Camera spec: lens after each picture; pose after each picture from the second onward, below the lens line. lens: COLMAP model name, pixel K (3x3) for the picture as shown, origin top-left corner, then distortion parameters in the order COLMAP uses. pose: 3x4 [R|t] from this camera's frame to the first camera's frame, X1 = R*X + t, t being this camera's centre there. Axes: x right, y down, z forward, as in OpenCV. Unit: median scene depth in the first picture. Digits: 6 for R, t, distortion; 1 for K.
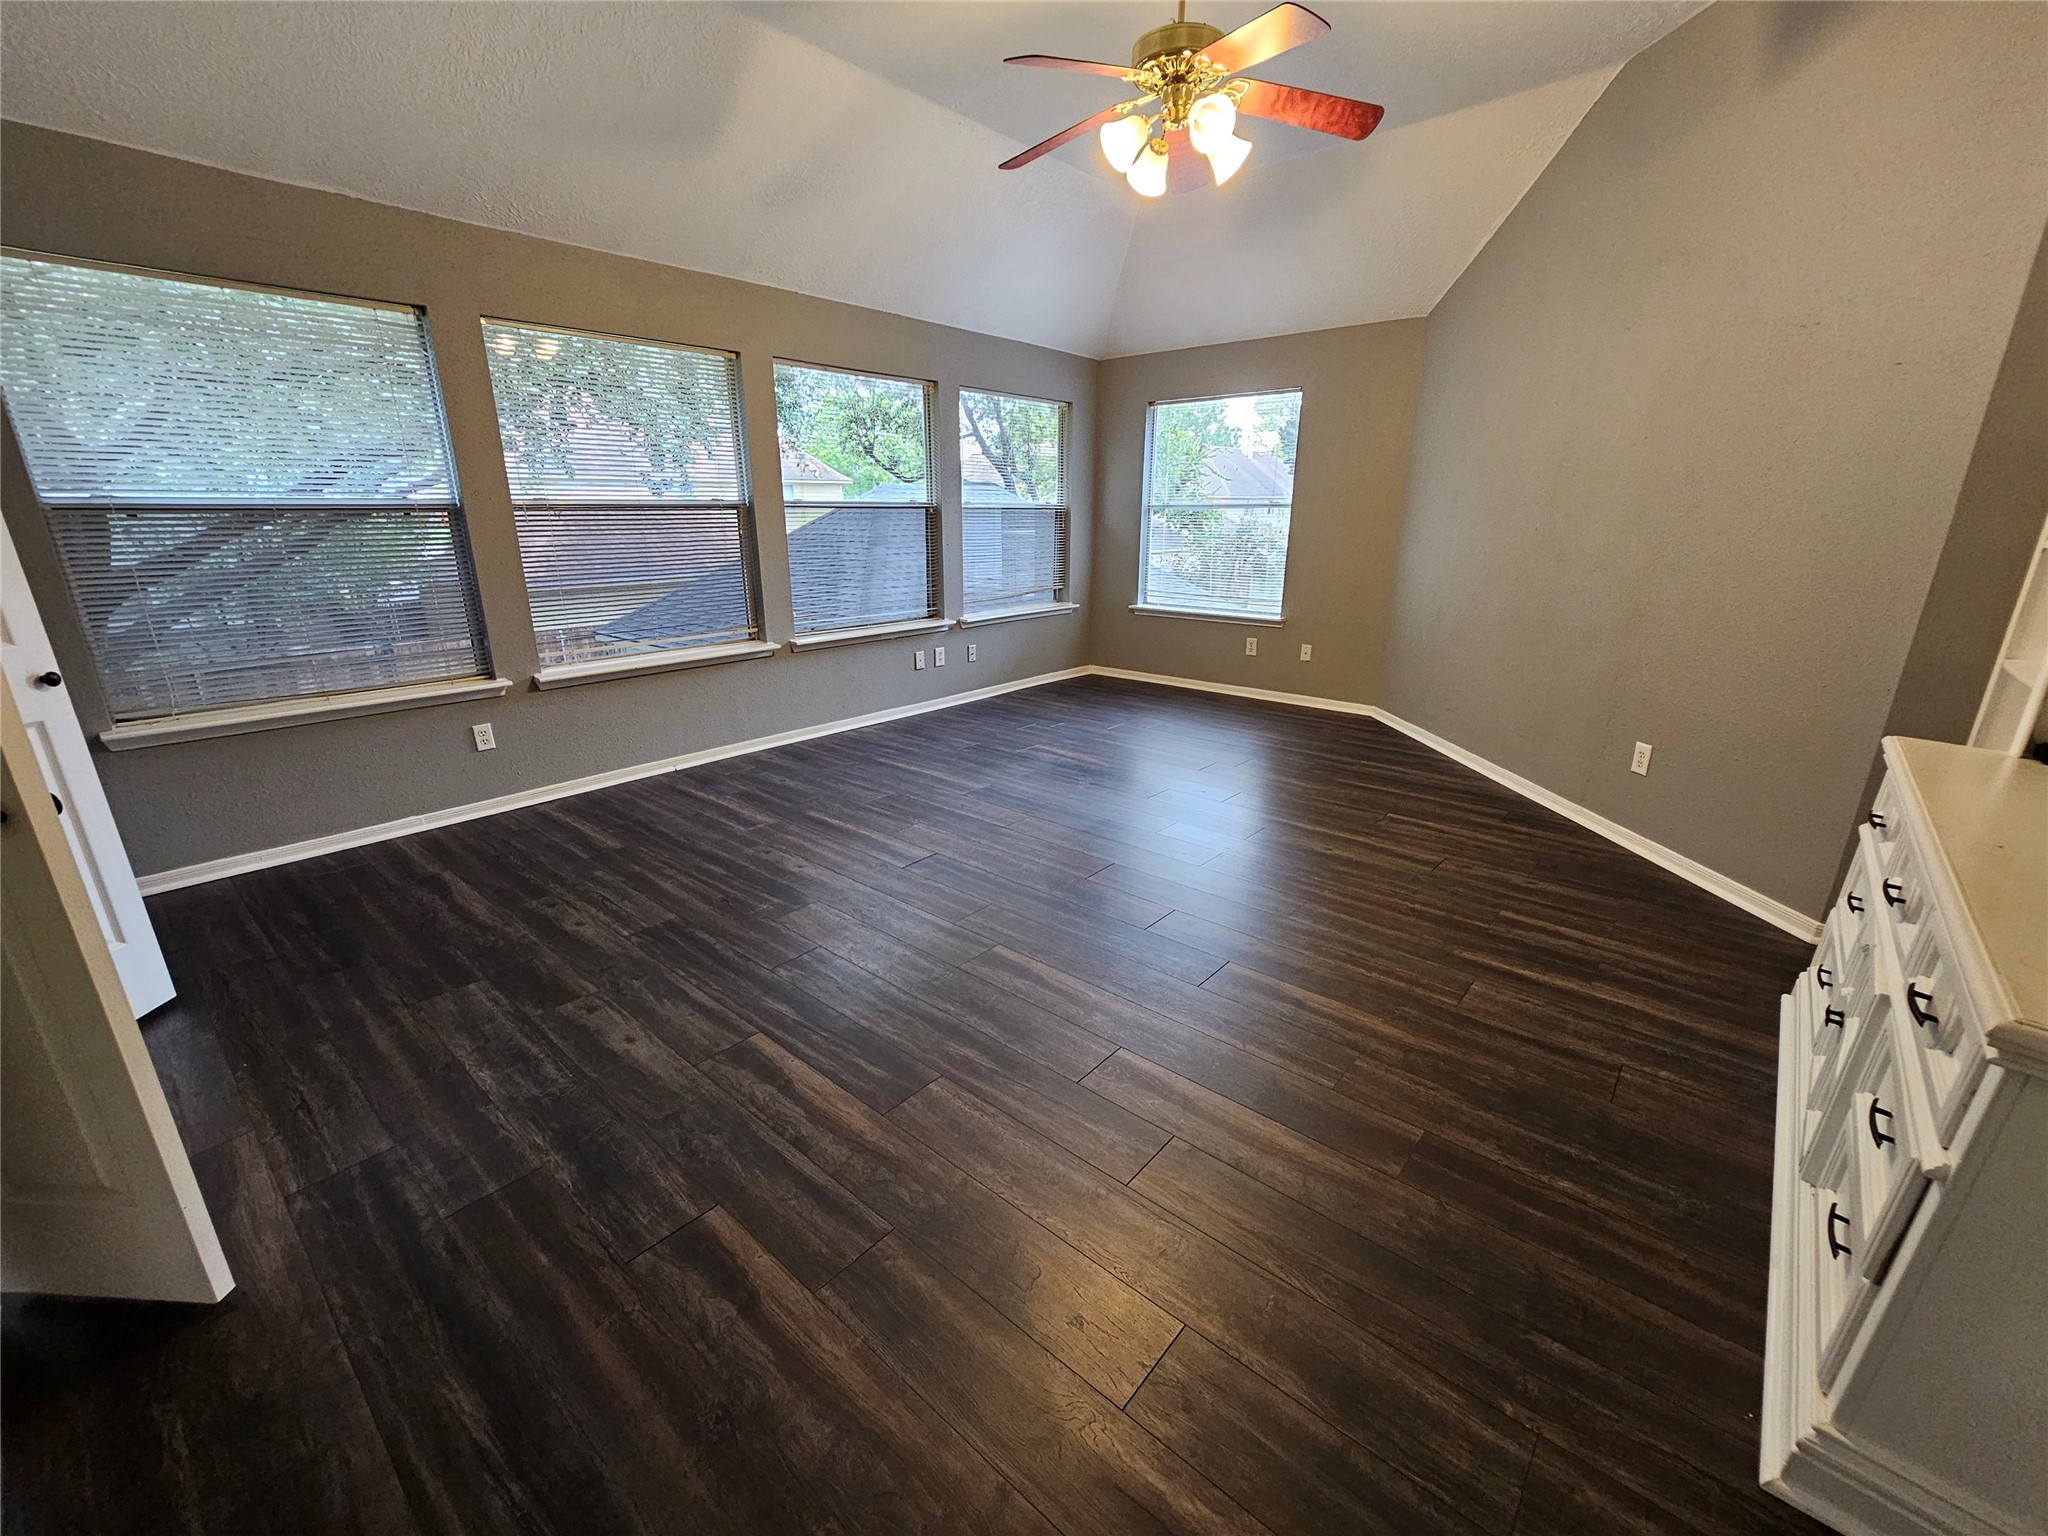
lens RADIAL K [[839.5, 0, 1024.7], [0, 839.5, 774.2], [0, 0, 1]] dist [-0.001621, 0.000311]
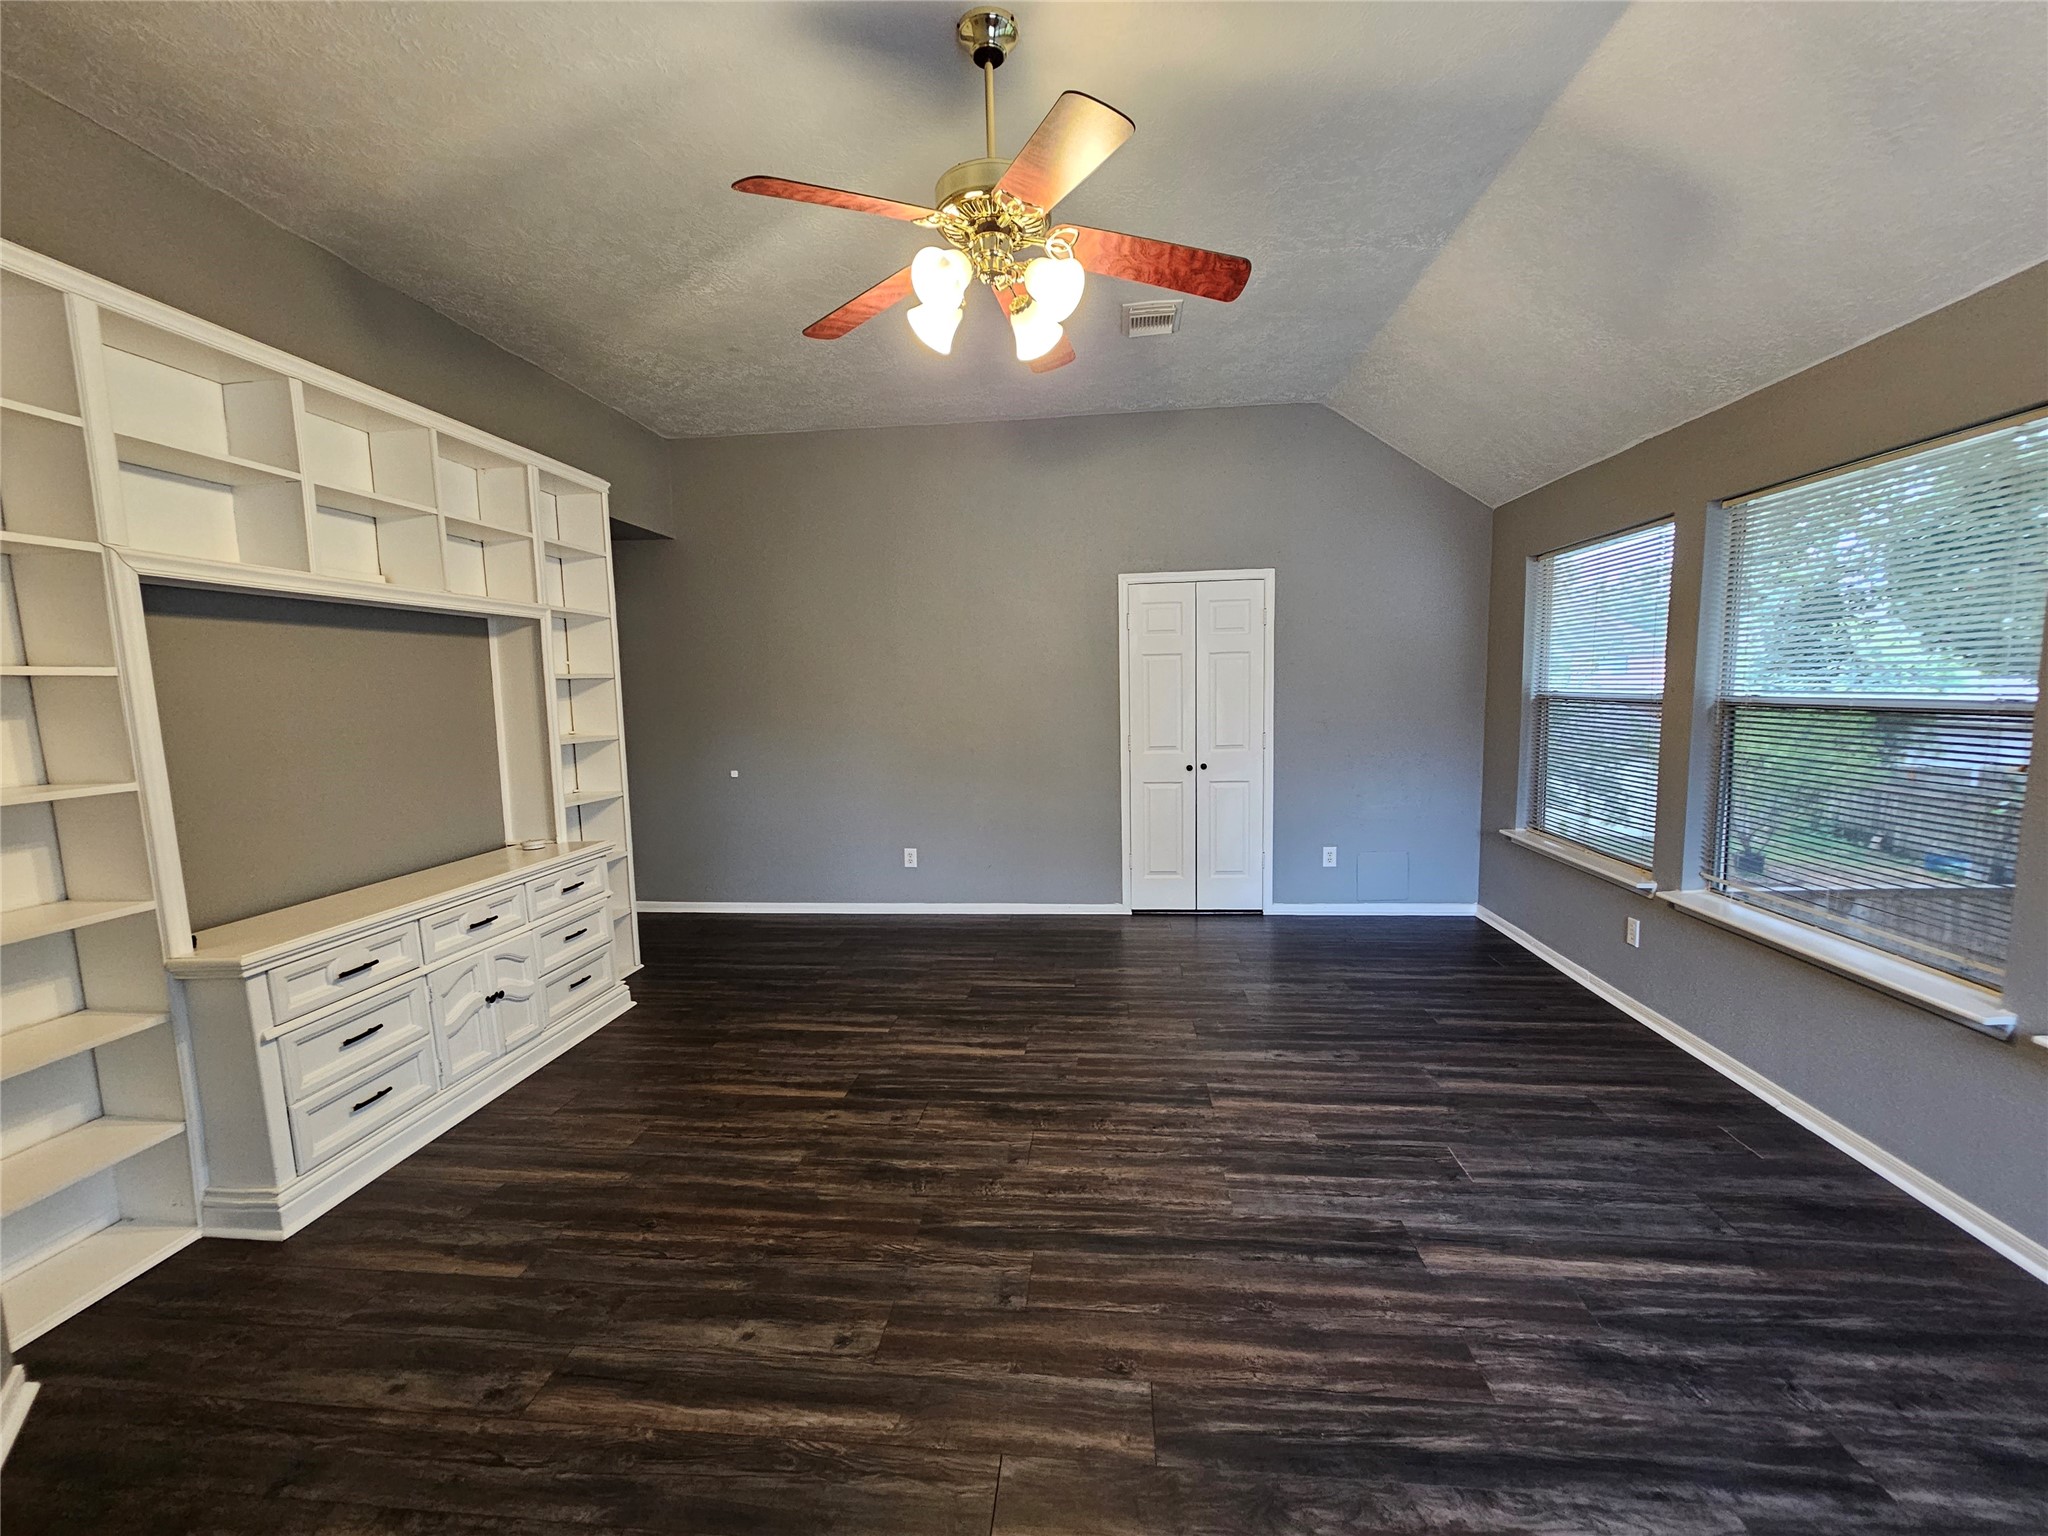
lens RADIAL K [[839.5, 0, 1021.3], [0, 839.5, 771.5], [0, 0, 1]] dist [-0.001621, 0.000311]
pose [[-0.820682, 0.072998, -0.566703, 0.462096], [-0.155854, 0.925598, 0.344931, -0.437958], [0.549719, 0.371402, -0.748245, 1.267745]]
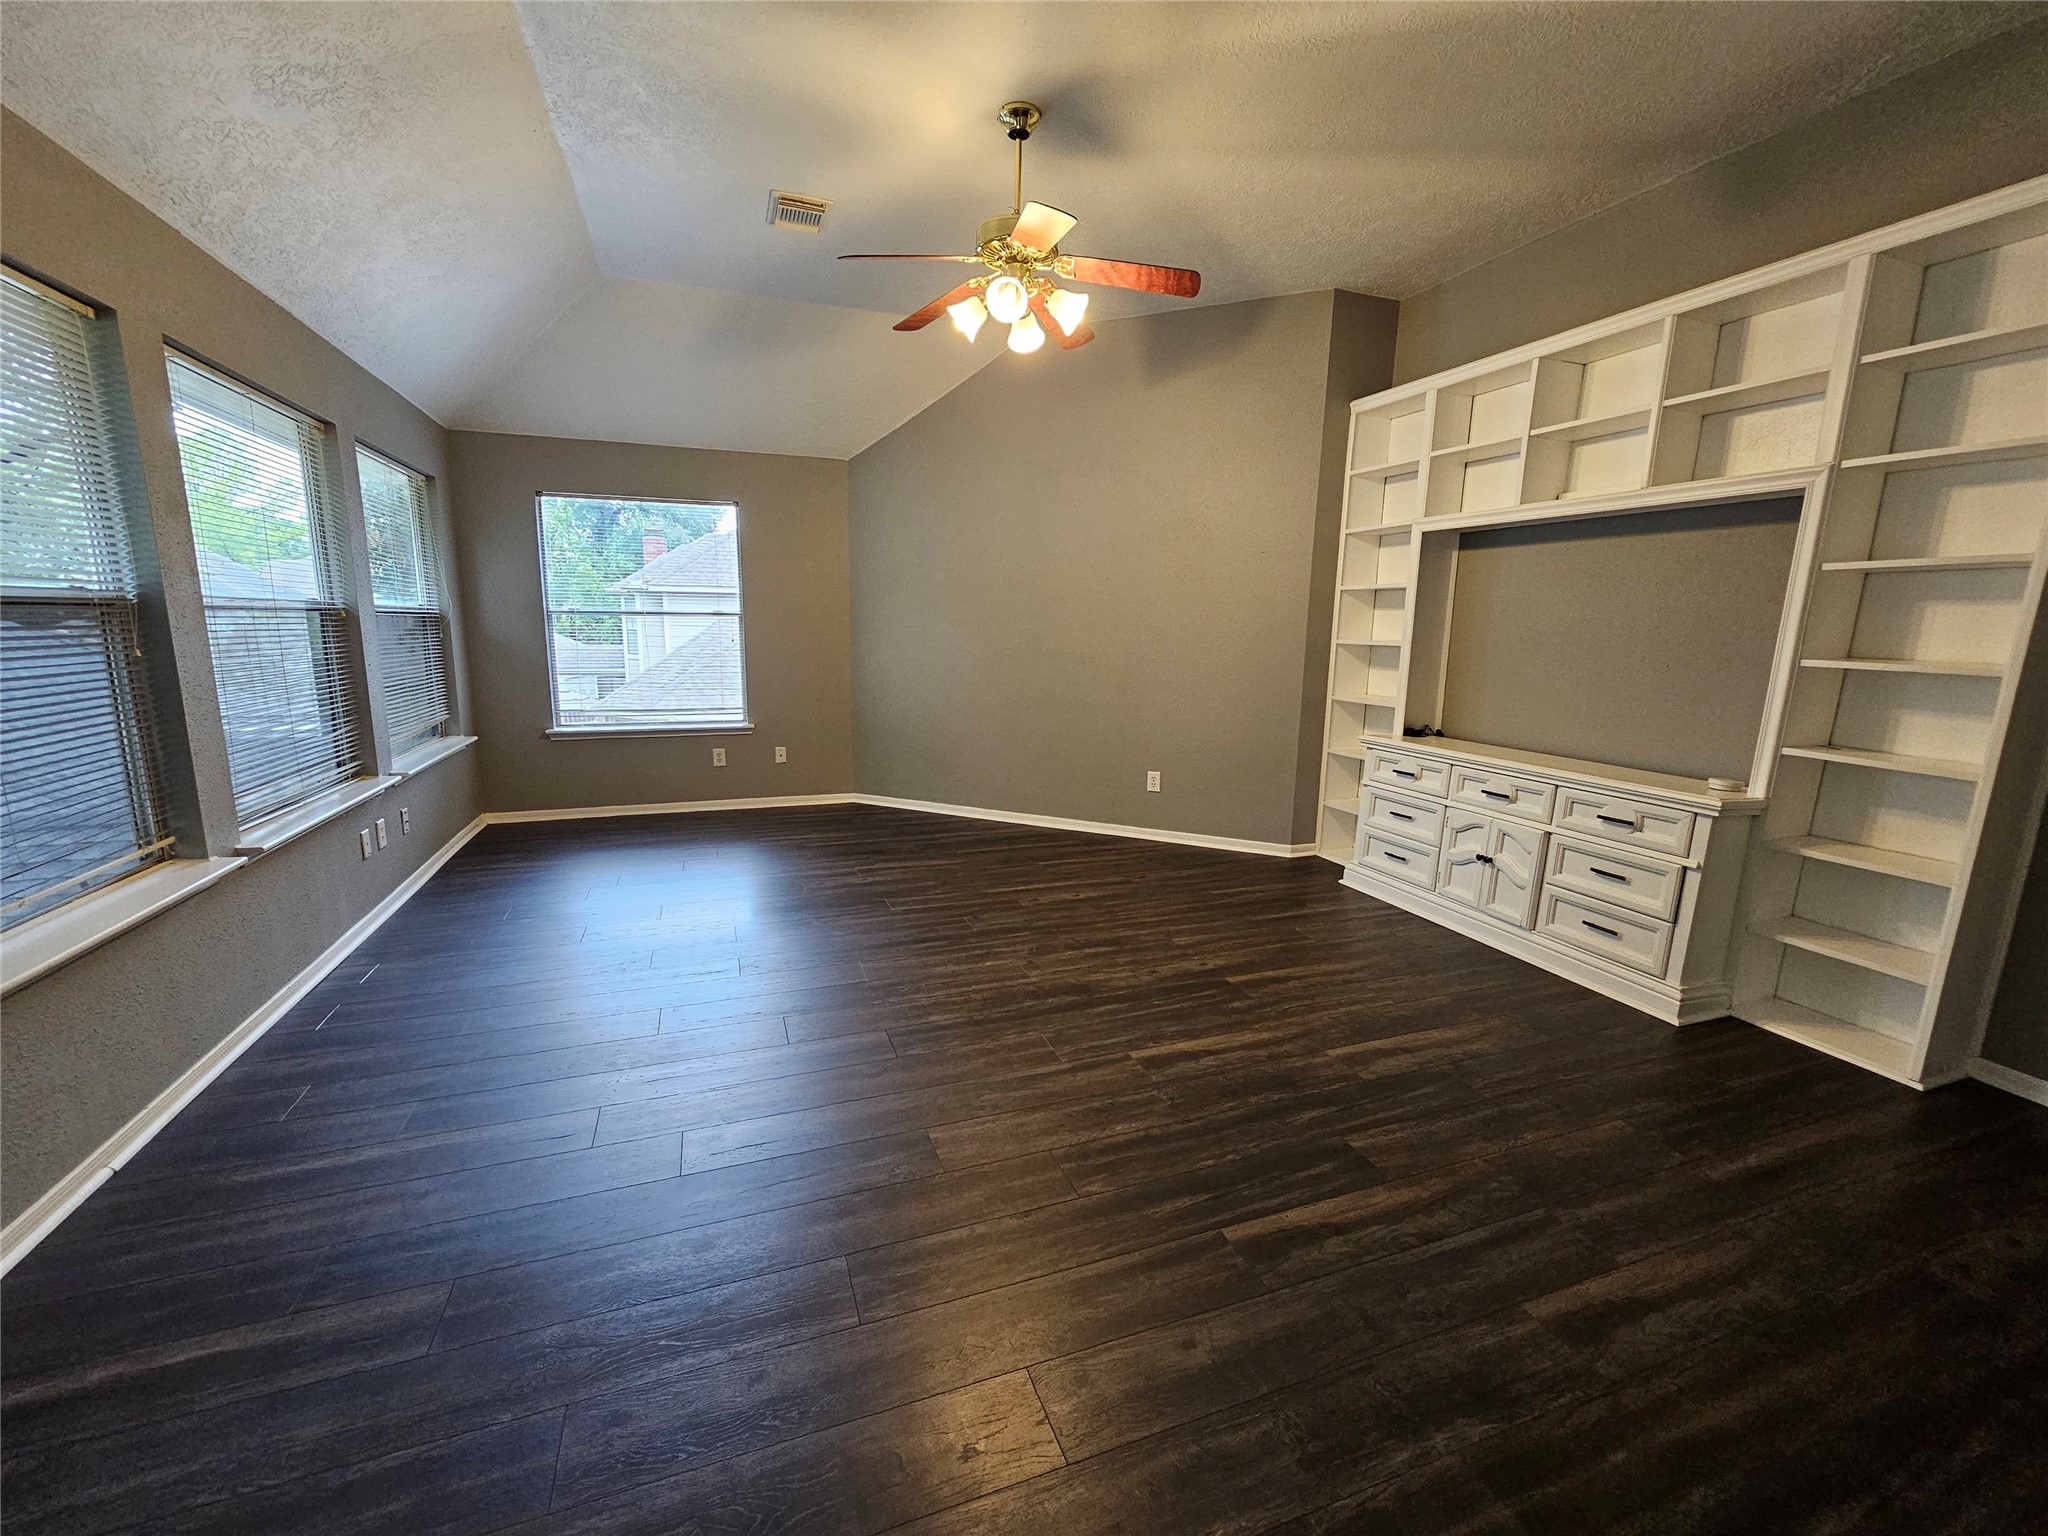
lens RADIAL K [[839.5, 0, 1017.8], [0, 839.5, 769.5], [0, 0, 1]] dist [-0.001621, 0.000311]
pose [[0.486064, -0.145424, 0.861739, -0.637117], [0.251156, 0.967705, 0.021641, -0.122190], [-0.837056, 0.205912, 0.506890, 0.388627]]
